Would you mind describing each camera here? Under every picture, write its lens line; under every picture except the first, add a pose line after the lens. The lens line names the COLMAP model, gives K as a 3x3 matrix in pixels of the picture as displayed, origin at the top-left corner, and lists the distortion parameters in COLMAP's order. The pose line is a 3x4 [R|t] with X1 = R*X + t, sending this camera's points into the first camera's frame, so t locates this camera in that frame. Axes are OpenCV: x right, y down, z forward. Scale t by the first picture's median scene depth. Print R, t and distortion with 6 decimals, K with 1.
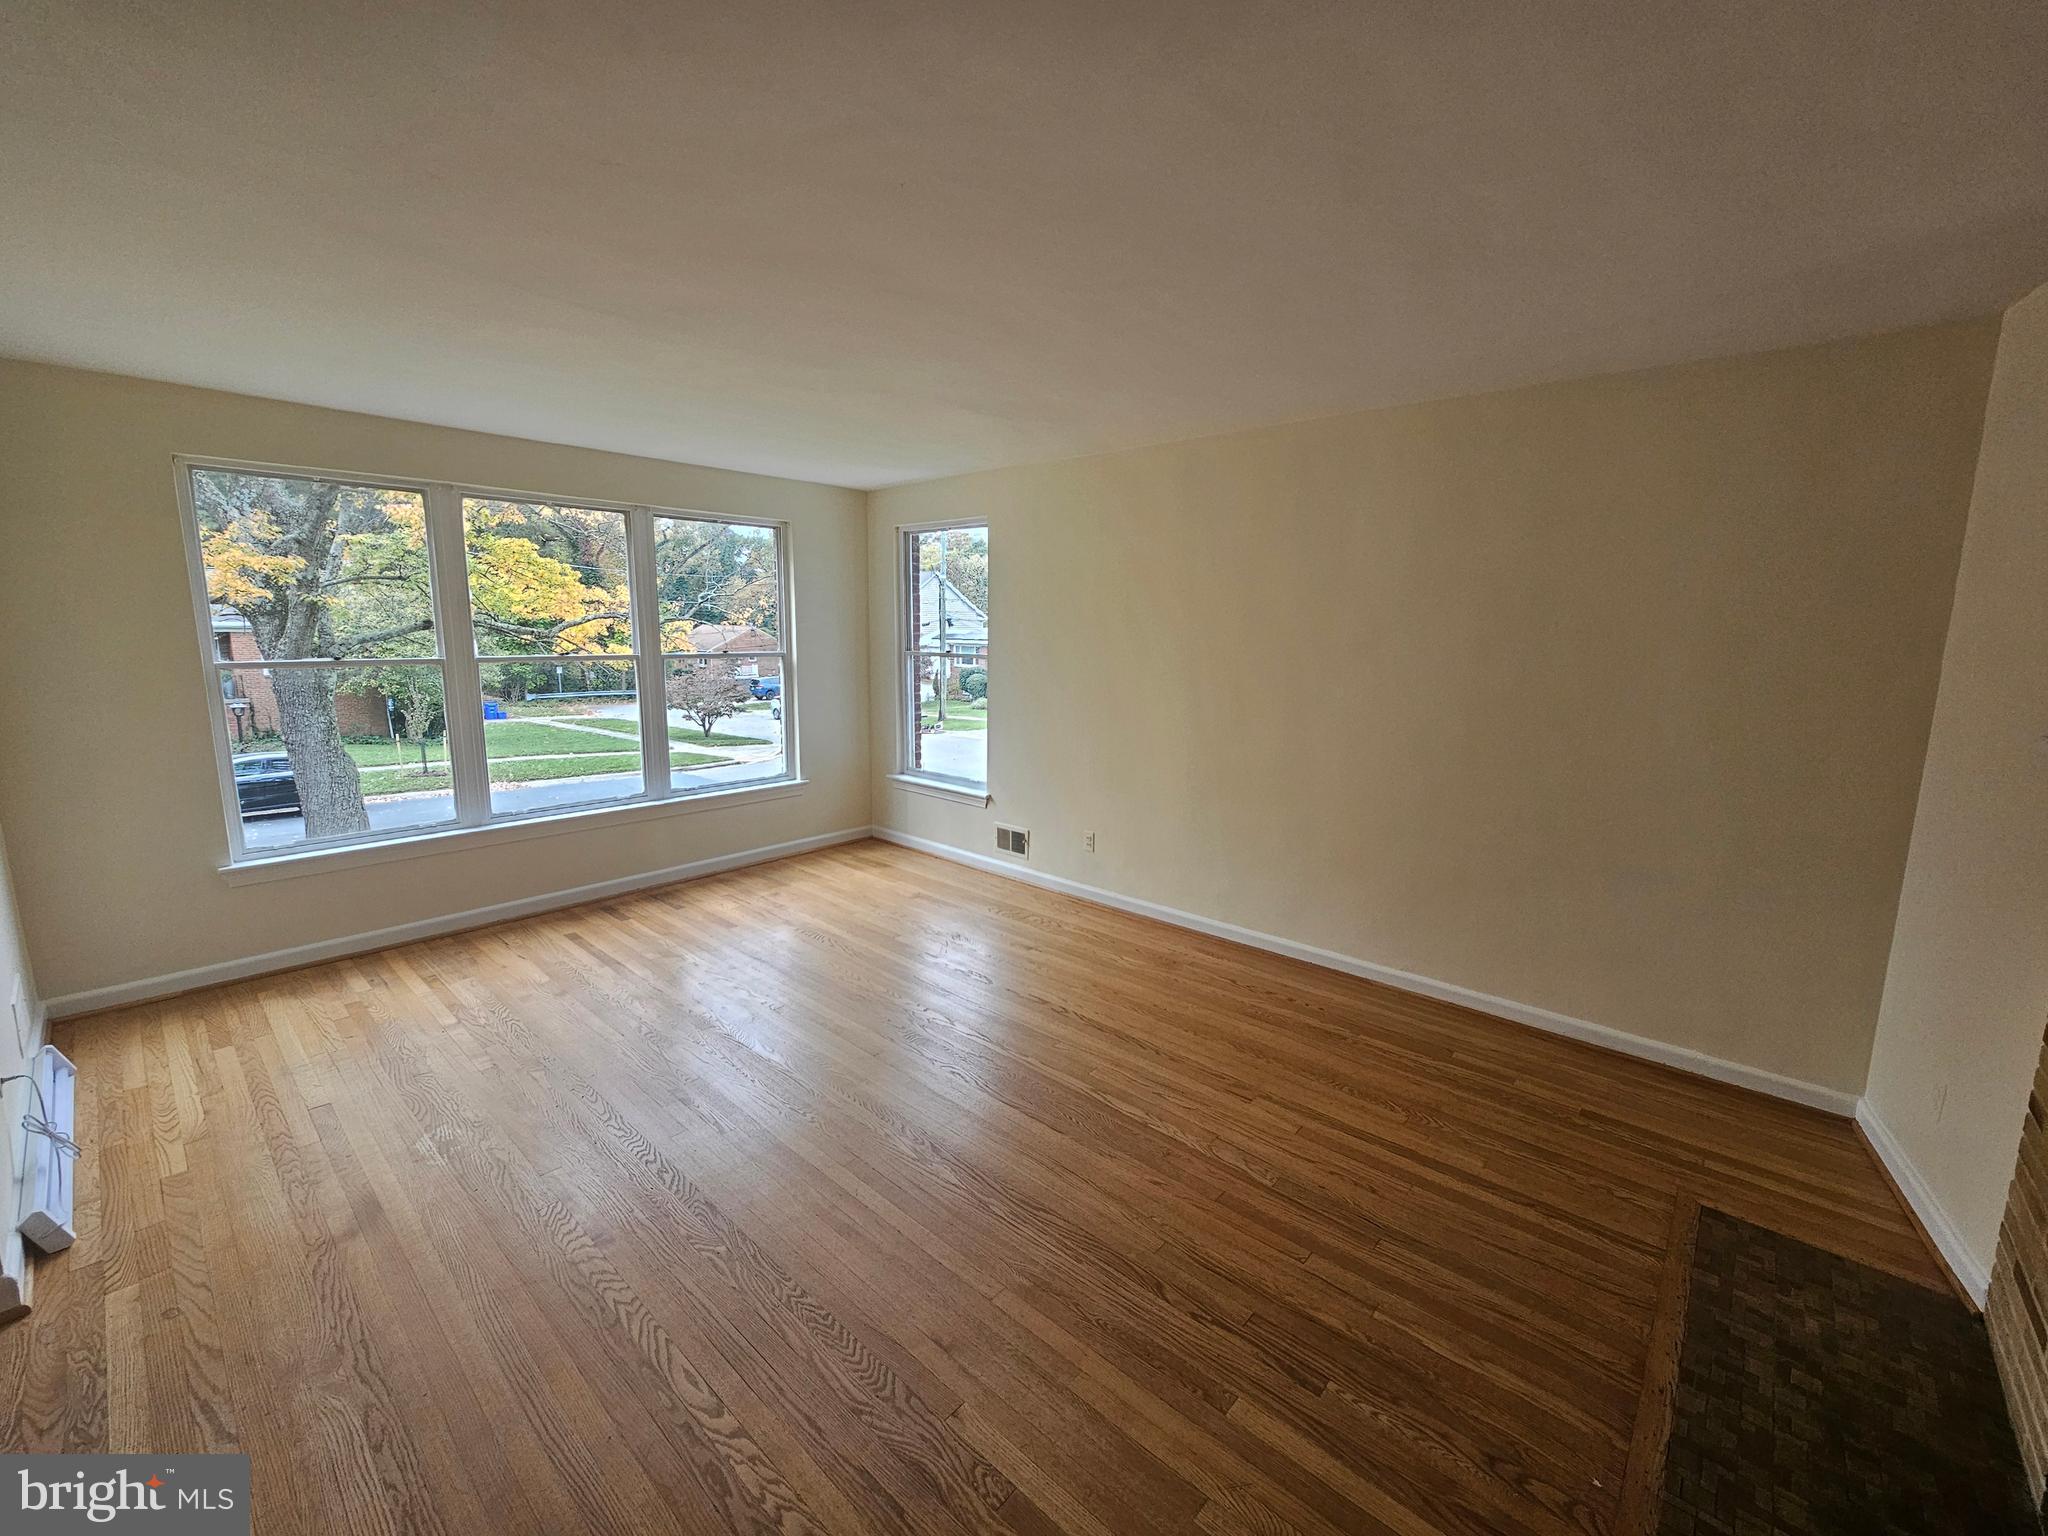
lens RADIAL K [[844.1, 0, 1023.5], [0, 844.1, 763.6], [0, 0, 1]] dist [-0.003390, 0.003070]
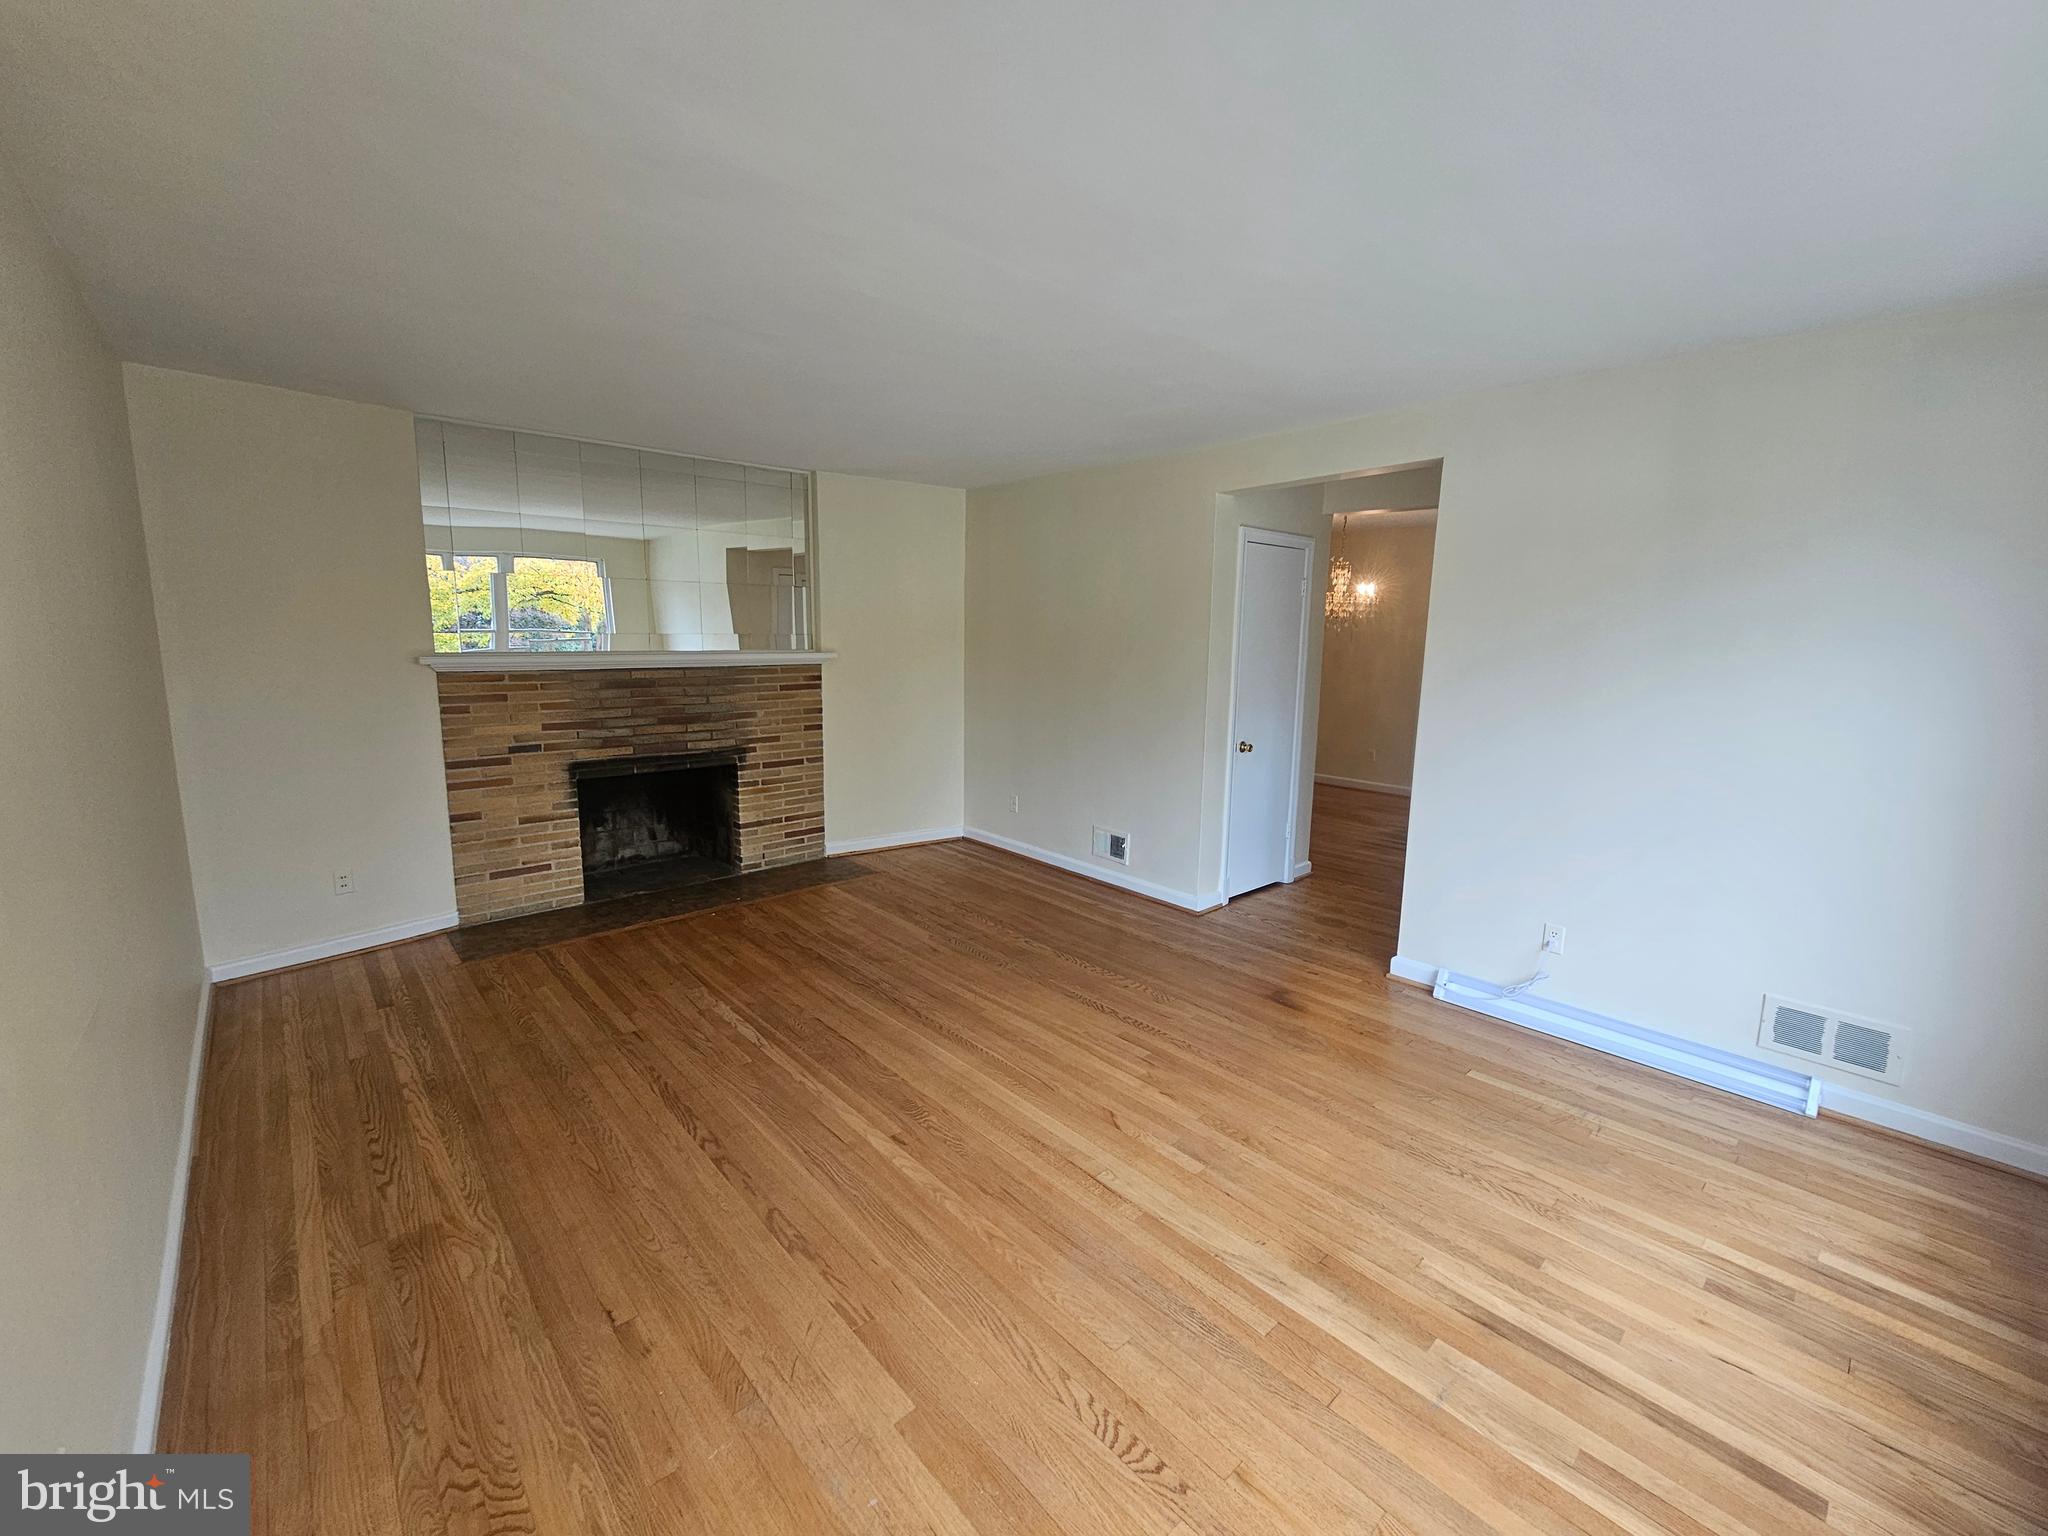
lens RADIAL K [[844.1, 0, 1023.0], [0, 844.1, 764.4], [0, 0, 1]] dist [-0.003390, 0.003070]
pose [[-0.994375, -0.040197, 0.097990, -0.333501], [-0.006516, 0.946646, 0.322211, -0.296605], [-0.105714, 0.319760, -0.941583, 1.842492]]
